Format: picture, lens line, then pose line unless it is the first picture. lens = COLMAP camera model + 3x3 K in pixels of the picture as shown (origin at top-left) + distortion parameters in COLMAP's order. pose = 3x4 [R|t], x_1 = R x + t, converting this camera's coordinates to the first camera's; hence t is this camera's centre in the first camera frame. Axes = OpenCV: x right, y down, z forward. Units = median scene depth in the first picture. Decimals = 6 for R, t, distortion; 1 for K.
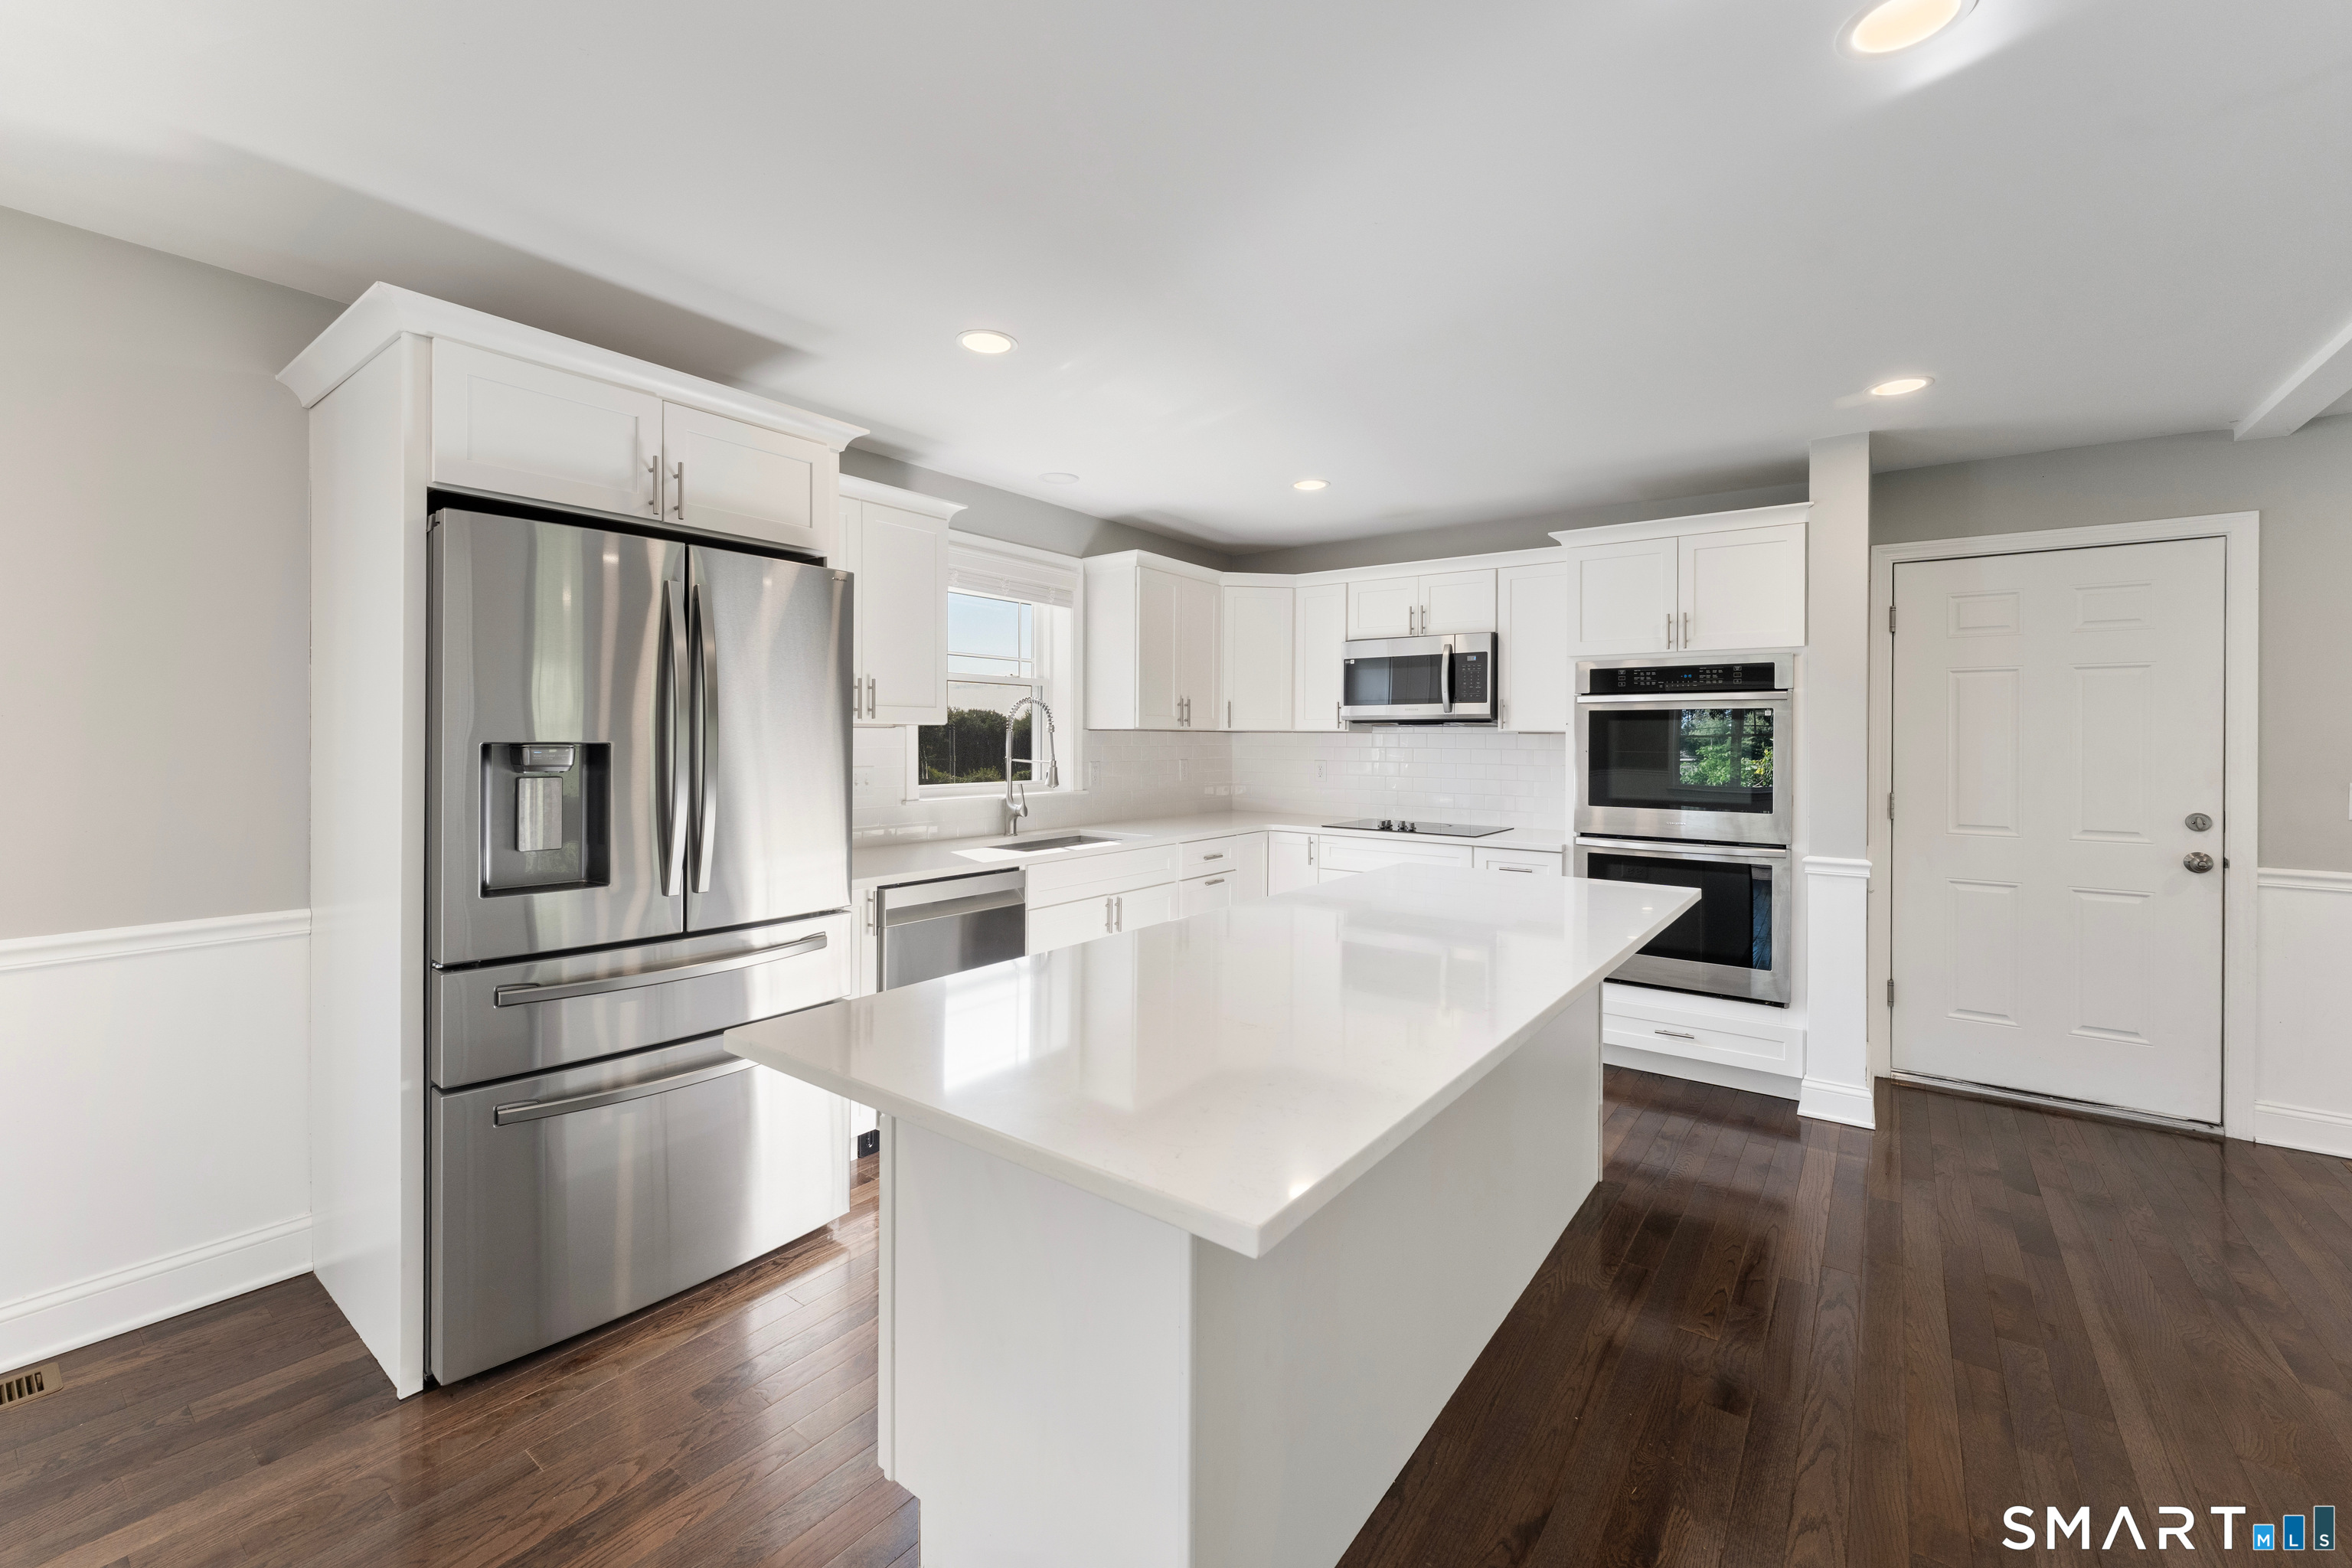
lens RADIAL K [[958.2, 0, 1187.0], [0, 958.2, 734.6], [0, 0, 1]] dist [-0.002263, -0.000197]
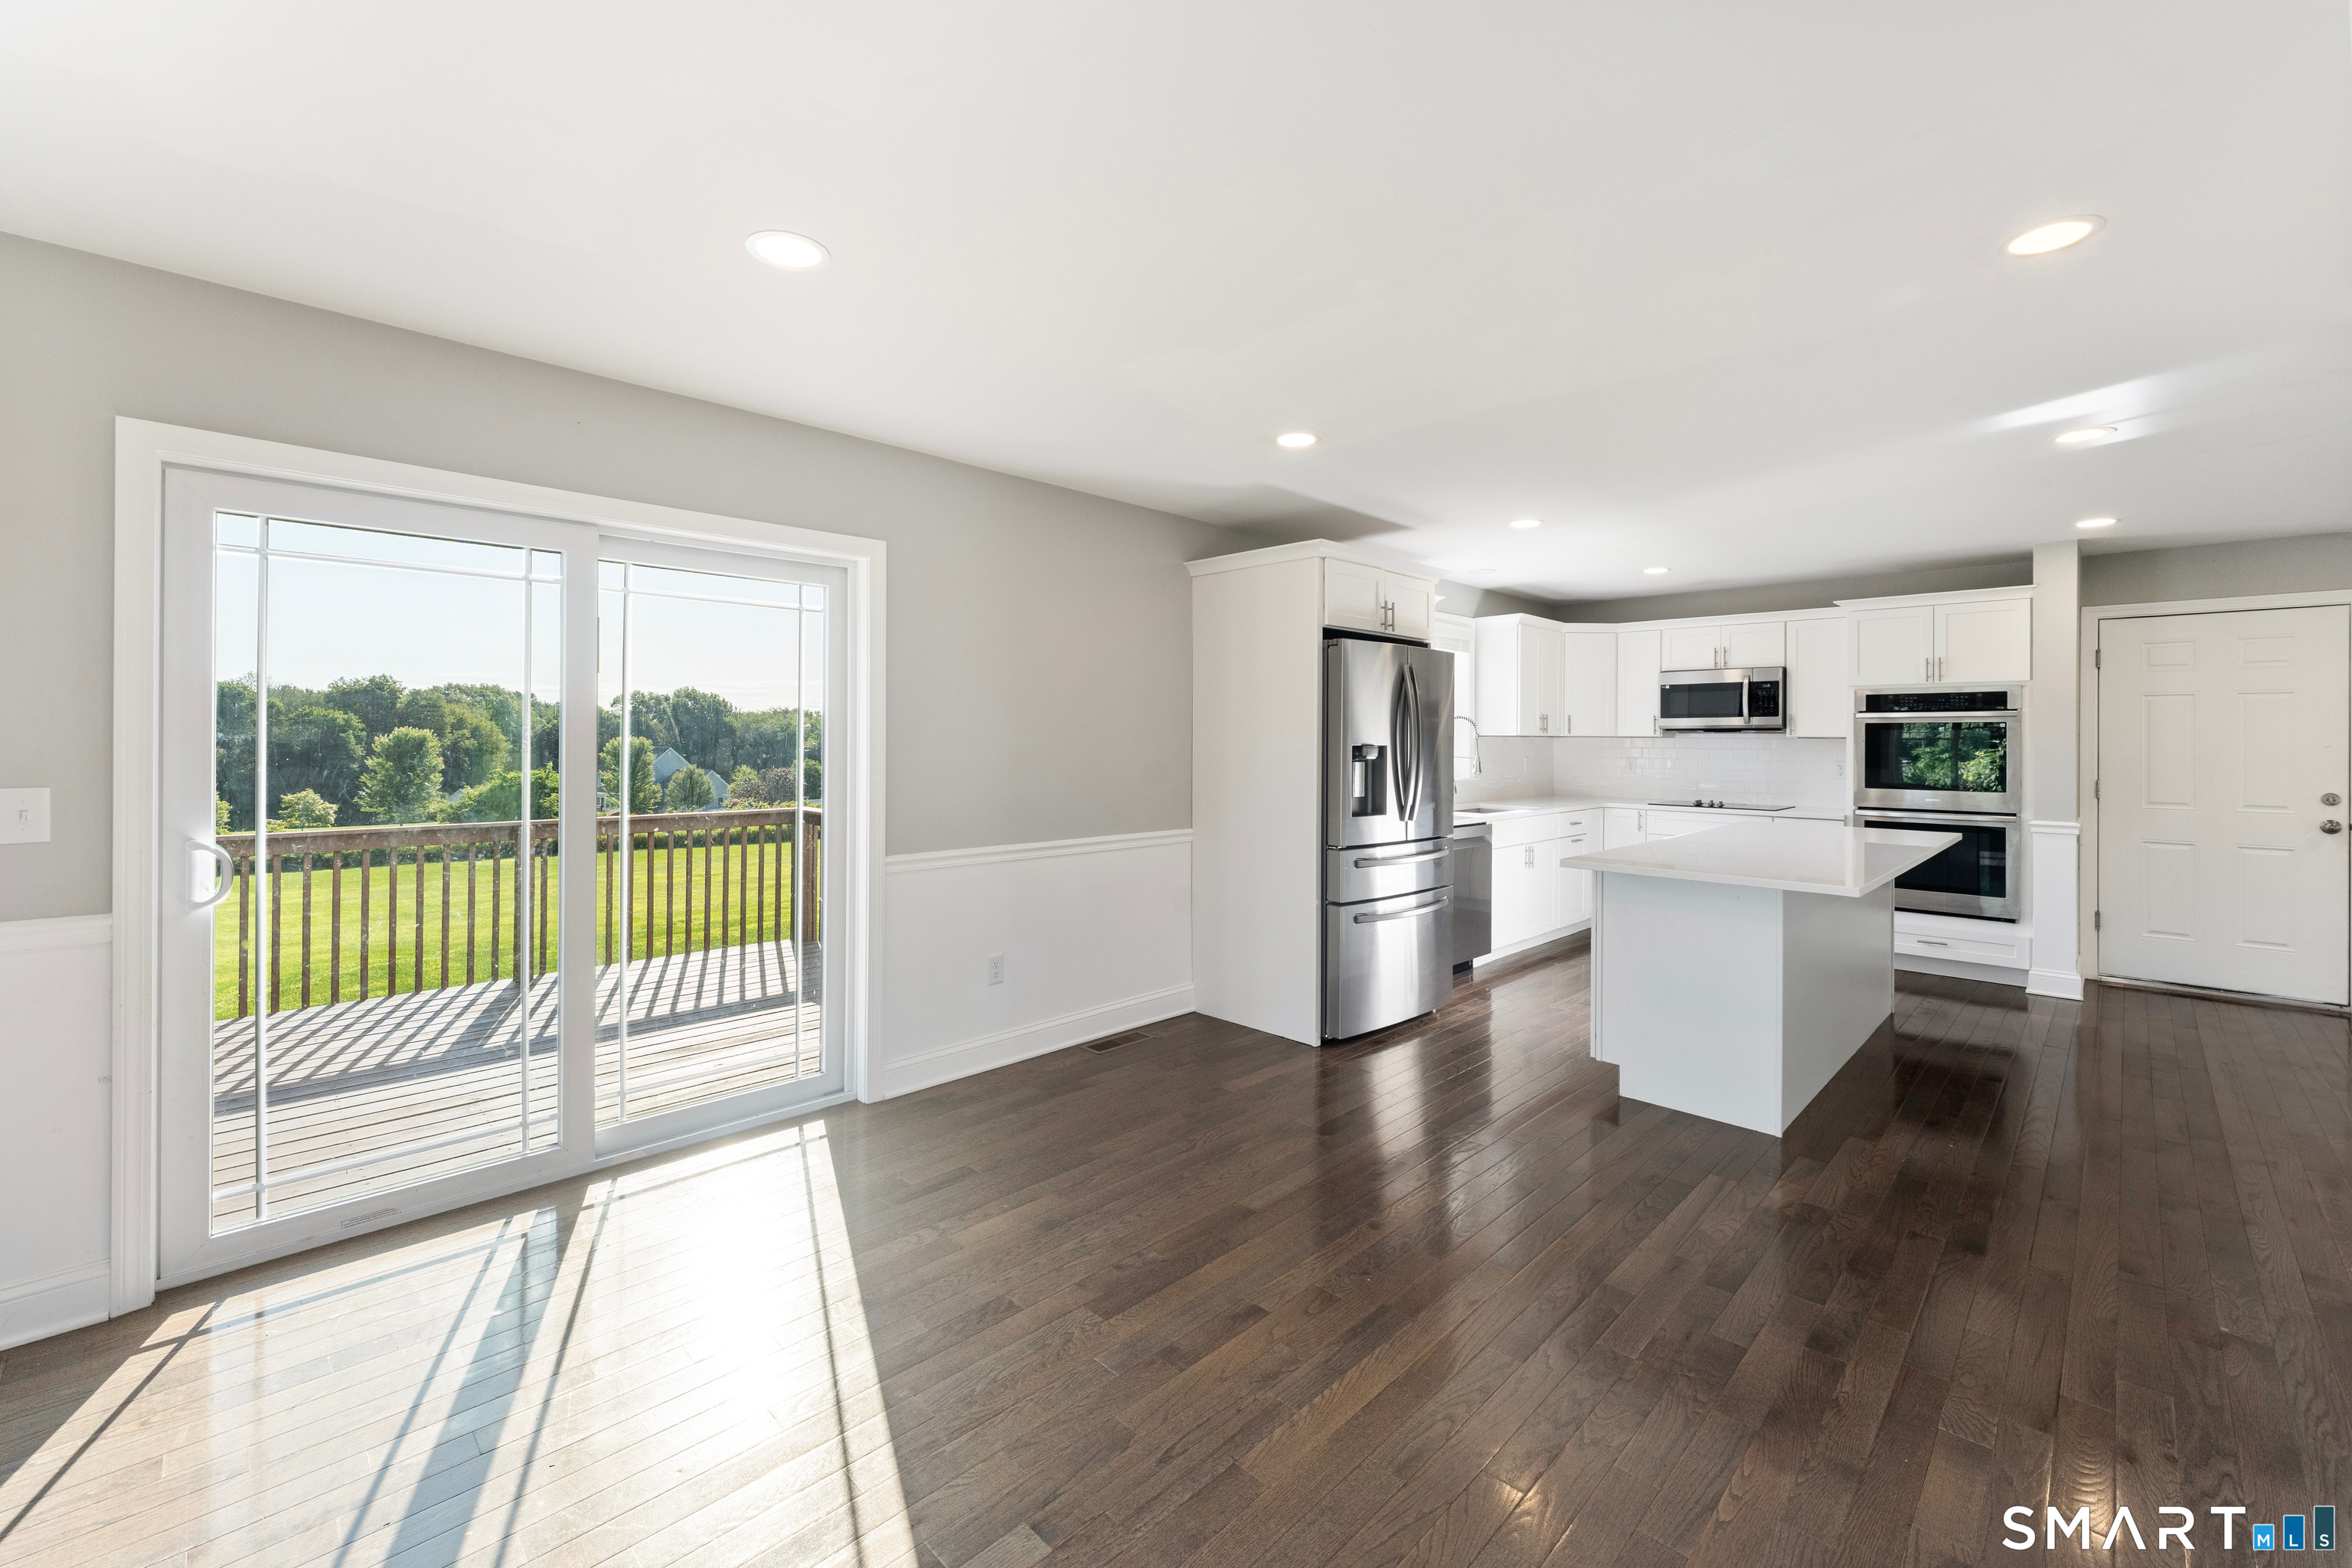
lens RADIAL K [[958.2, 0, 1182.9], [0, 958.2, 734.5], [0, 0, 1]] dist [-0.002263, -0.000197]
pose [[0.989243, -0.001545, -0.146274, -0.411607], [0.001278, 0.999997, -0.001919, -0.006194], [0.146276, 0.001711, 0.989242, -0.620625]]
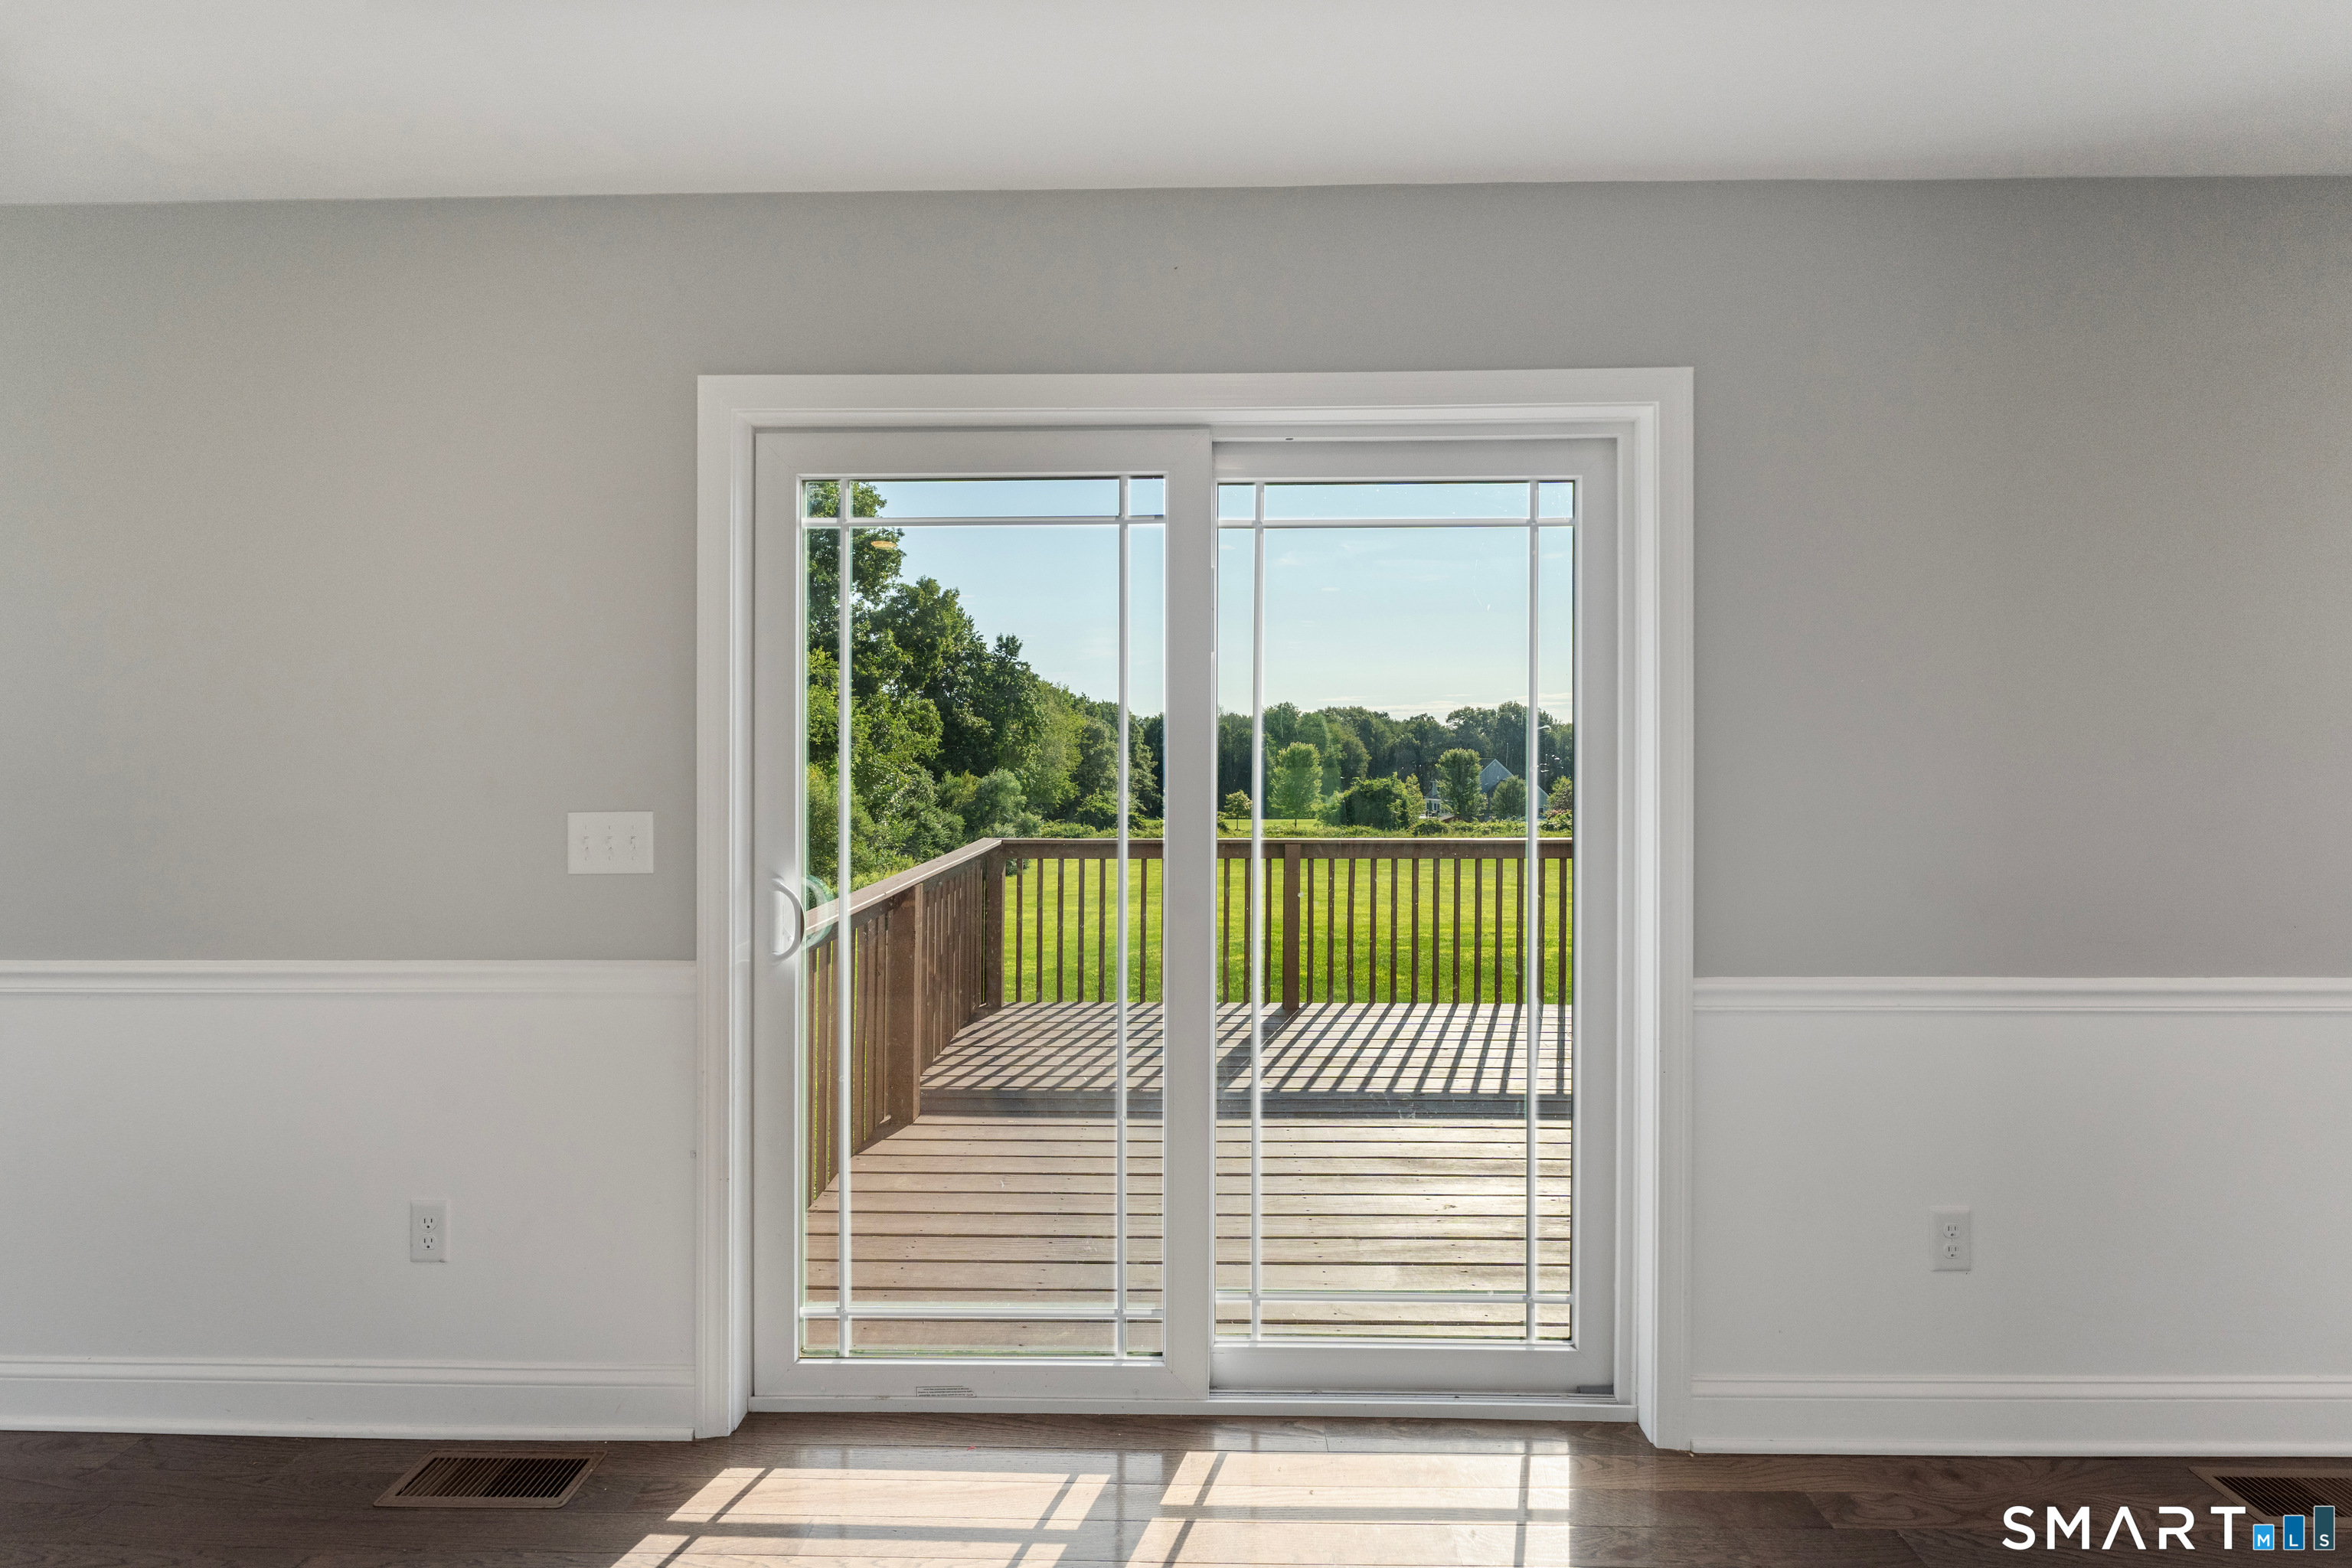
lens RADIAL K [[958.2, 0, 1177.8], [0, 958.2, 759.1], [0, 0, 1]] dist [-0.002263, -0.000197]
pose [[0.573435, 0.001675, -0.819249, -0.593691], [0.008015, 0.999939, 0.007654, -0.005980], [0.819212, -0.010956, 0.573386, -0.218236]]
